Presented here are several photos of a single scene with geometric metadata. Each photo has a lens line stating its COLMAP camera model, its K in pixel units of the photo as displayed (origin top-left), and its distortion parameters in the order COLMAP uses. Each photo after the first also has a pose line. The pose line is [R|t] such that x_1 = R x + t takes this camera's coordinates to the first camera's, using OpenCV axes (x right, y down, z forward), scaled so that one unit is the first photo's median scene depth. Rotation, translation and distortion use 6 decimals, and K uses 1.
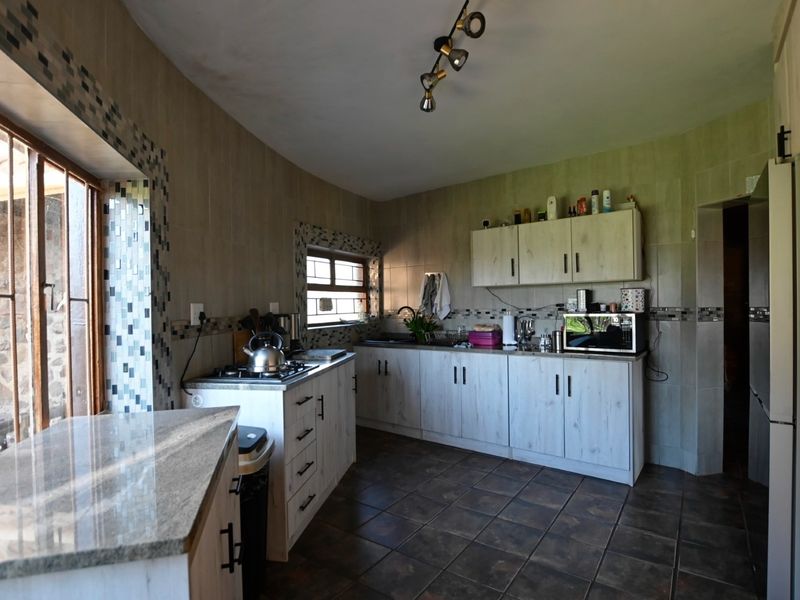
lens RADIAL K [[403.4, 0, 398.3], [0, 403.4, 306.4], [0, 0, 1]] dist [-0.035456, 0.006297]
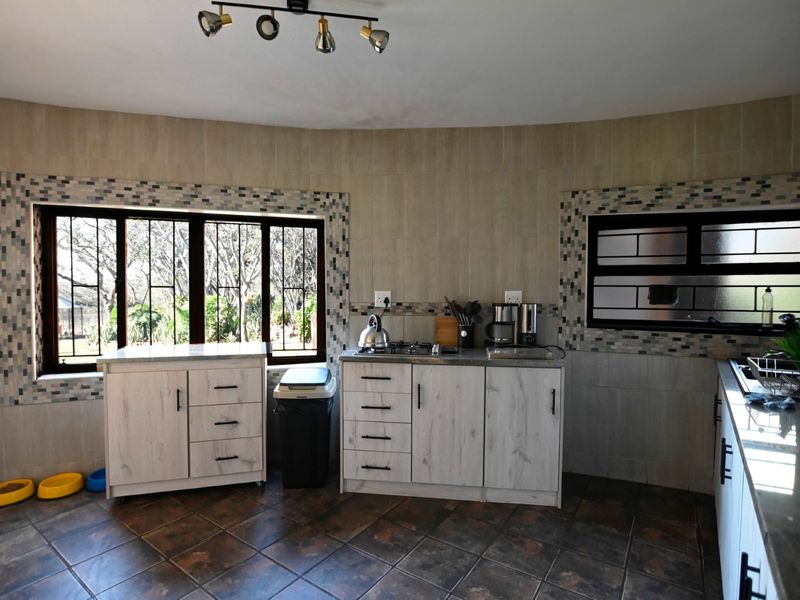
lens RADIAL K [[403.4, 0, 398.3], [0, 403.4, 306.4], [0, 0, 1]] dist [-0.035456, 0.006297]
pose [[0.056914, 0.035478, -0.997749, 0.694727], [-0.014159, 0.999297, 0.034725, -0.002753], [0.998279, 0.012151, 0.057376, 0.770796]]
